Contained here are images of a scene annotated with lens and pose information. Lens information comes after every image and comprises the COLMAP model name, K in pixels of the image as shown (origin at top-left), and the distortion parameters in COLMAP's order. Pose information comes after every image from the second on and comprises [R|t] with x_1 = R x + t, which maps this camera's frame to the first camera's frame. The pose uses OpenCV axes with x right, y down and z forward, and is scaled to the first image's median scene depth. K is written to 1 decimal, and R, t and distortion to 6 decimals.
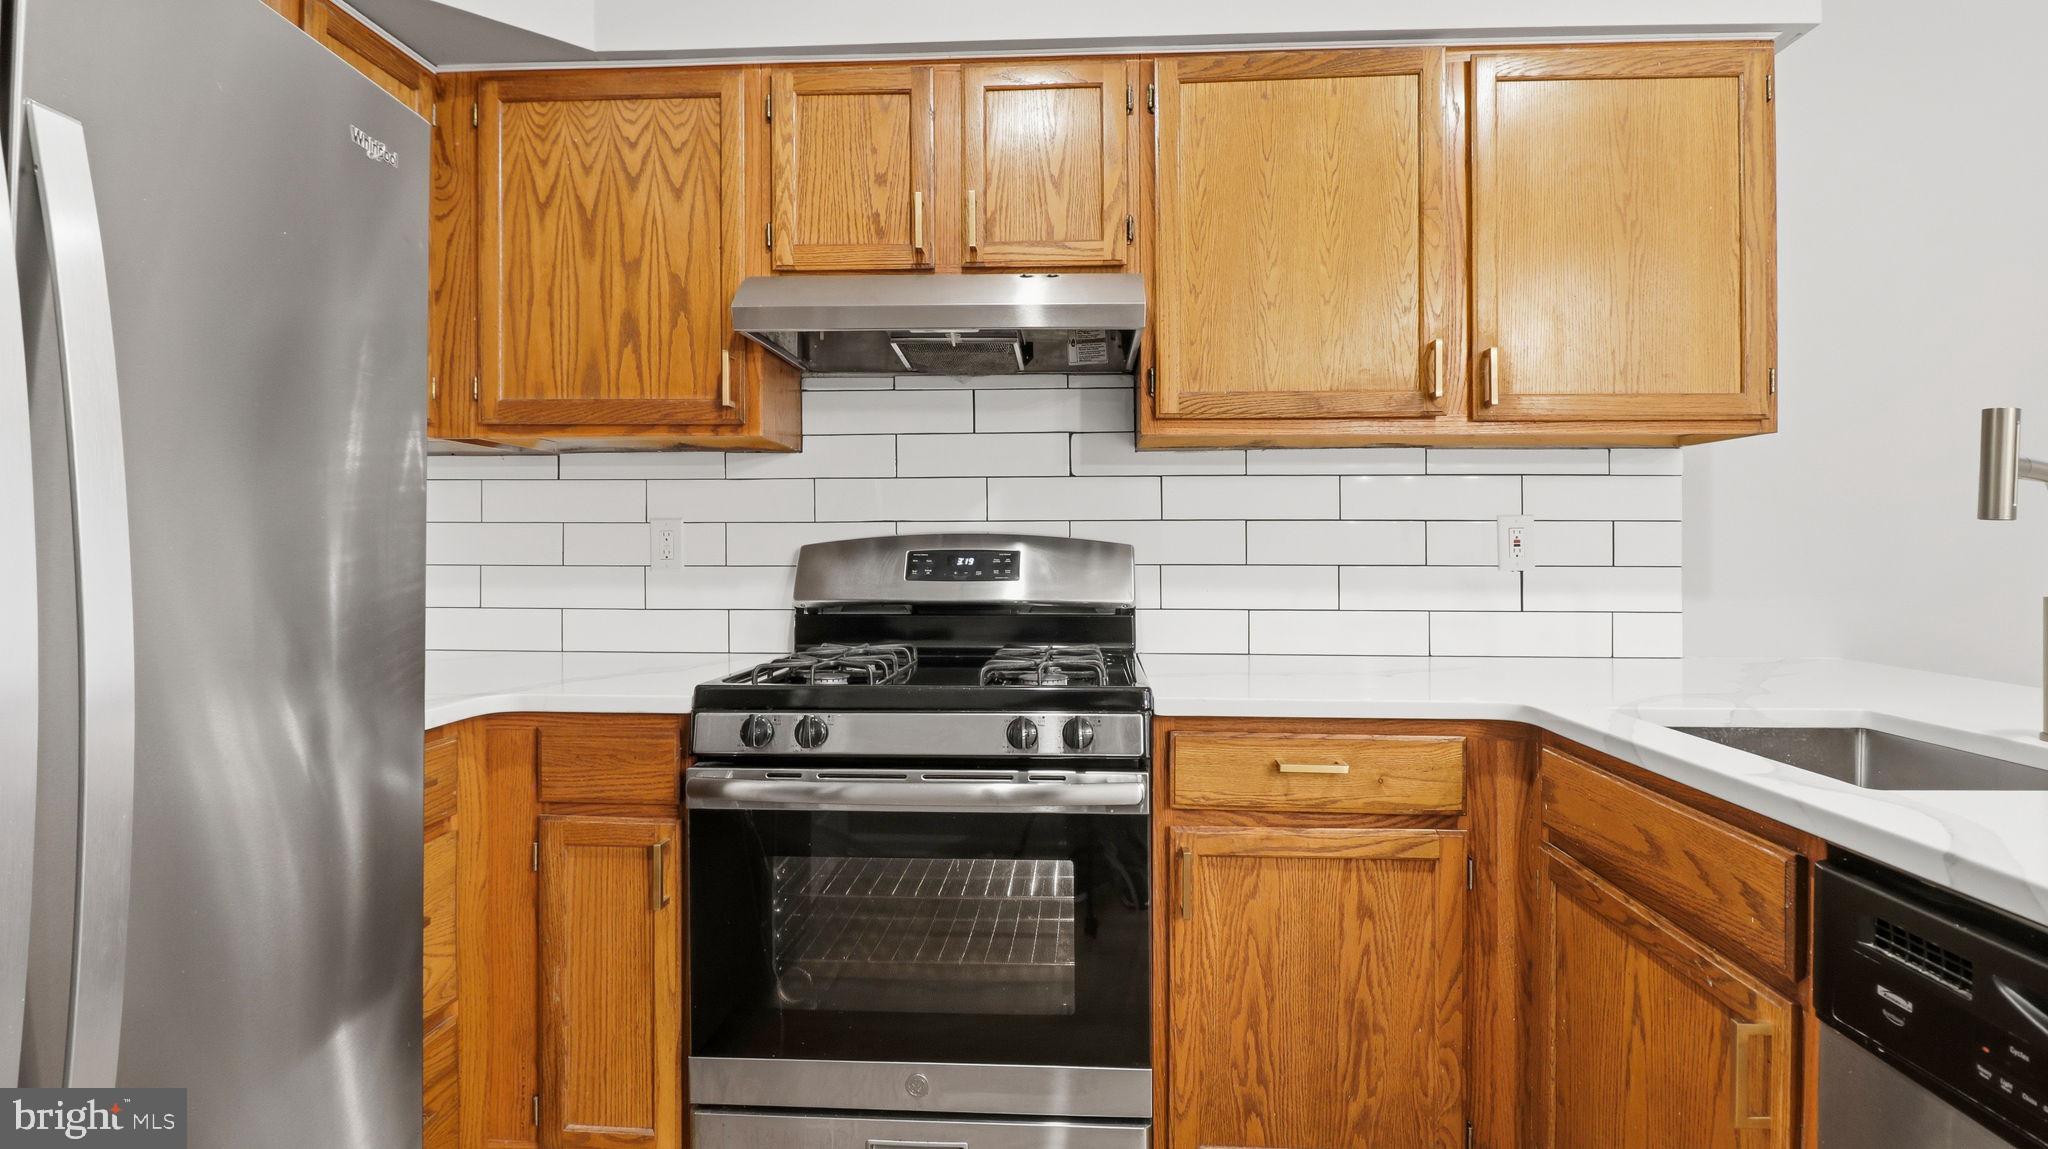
lens RADIAL K [[950.1, 0, 1043.0], [0, 950.1, 556.2], [0, 0, 1]] dist [-0.017046, -0.000351]
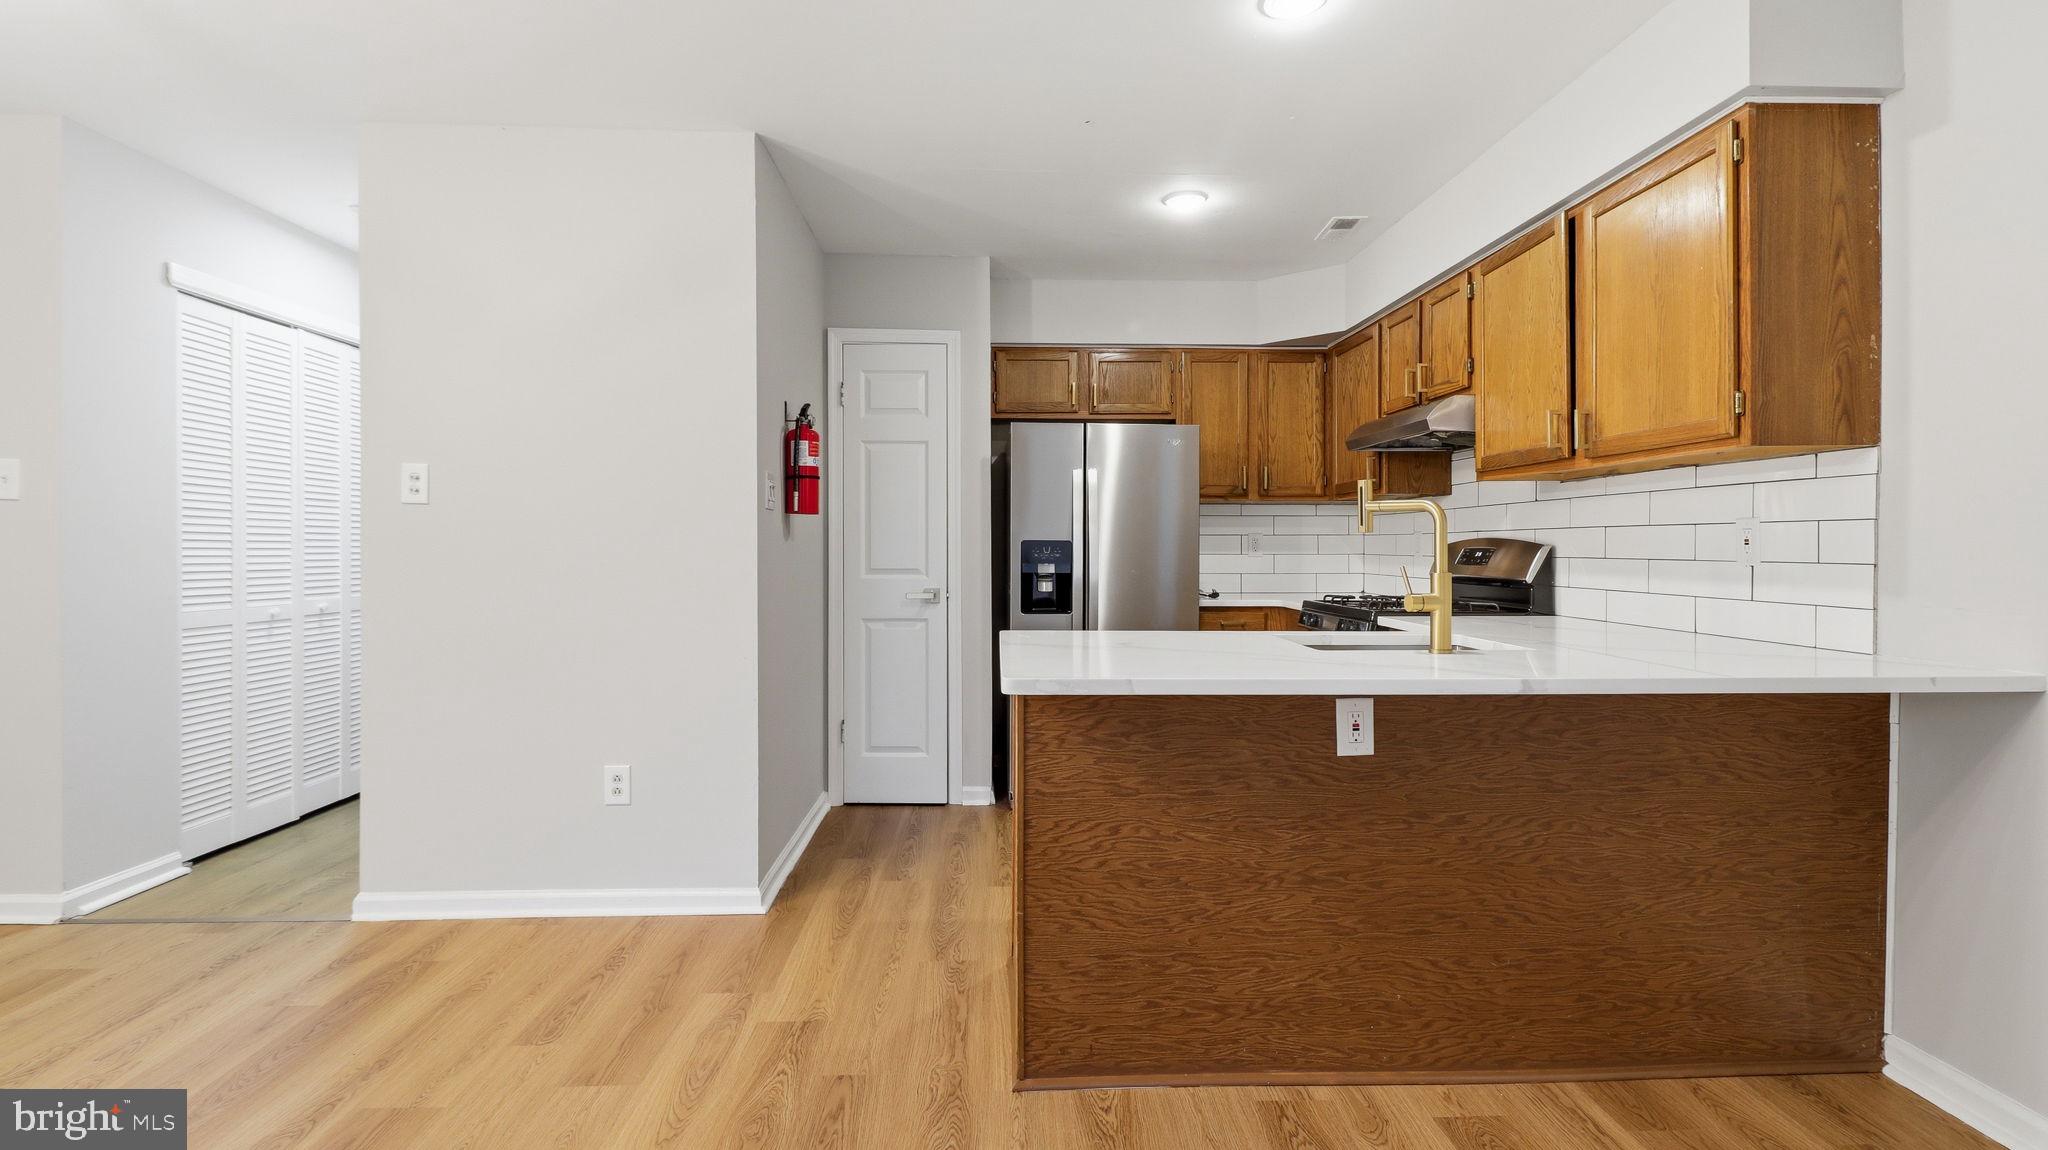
lens RADIAL K [[969.5, 0, 1043.0], [0, 969.5, 560.6], [0, 0, 1]] dist [-0.001720, -0.001564]
pose [[0.106511, 0.015654, -0.994188, 1.779625], [-0.005851, 0.999869, 0.015116, -0.004442], [0.994294, 0.004207, 0.106588, 0.014410]]
